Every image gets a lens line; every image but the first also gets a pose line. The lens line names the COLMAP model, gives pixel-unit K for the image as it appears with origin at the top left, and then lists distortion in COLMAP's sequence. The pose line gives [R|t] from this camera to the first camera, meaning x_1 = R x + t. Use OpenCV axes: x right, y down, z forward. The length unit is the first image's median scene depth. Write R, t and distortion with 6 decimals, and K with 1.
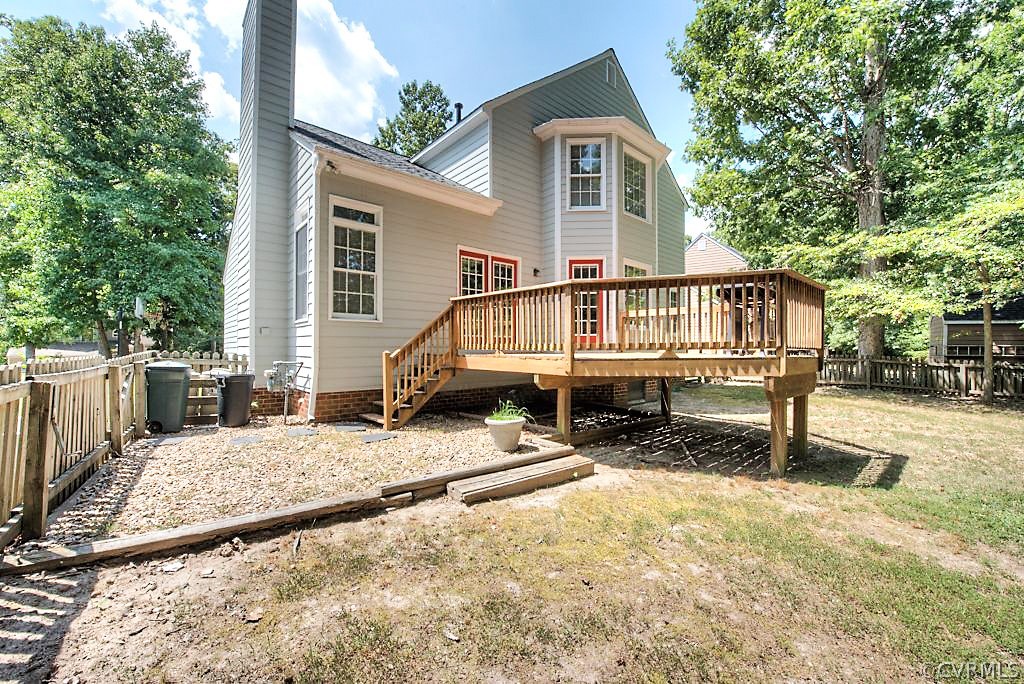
lens RADIAL K [[411.3, 0, 513.9], [0, 411.3, 340.9], [0, 0, 1]] dist [-0.016646, -0.001734]
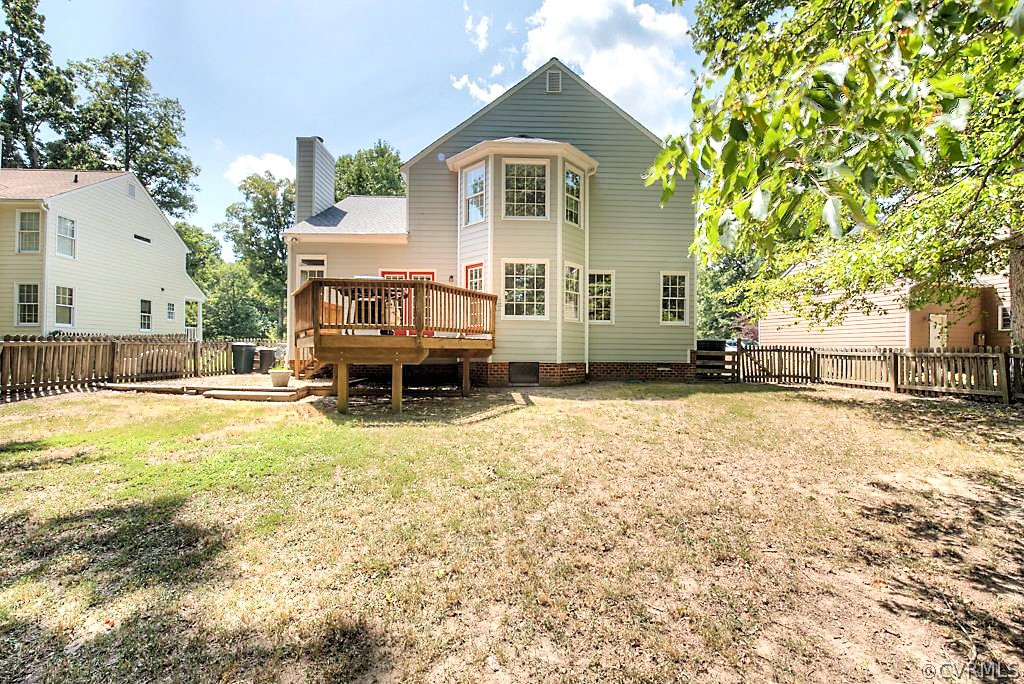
lens RADIAL K [[411.3, 0, 511.4], [0, 411.3, 341.2], [0, 0, 1]] dist [-0.016646, -0.001734]
pose [[0.760170, -0.001116, -0.649724, 1.063883], [0.003690, 0.999990, 0.002599, 0.028280], [0.649714, -0.004373, 0.760166, 0.141096]]
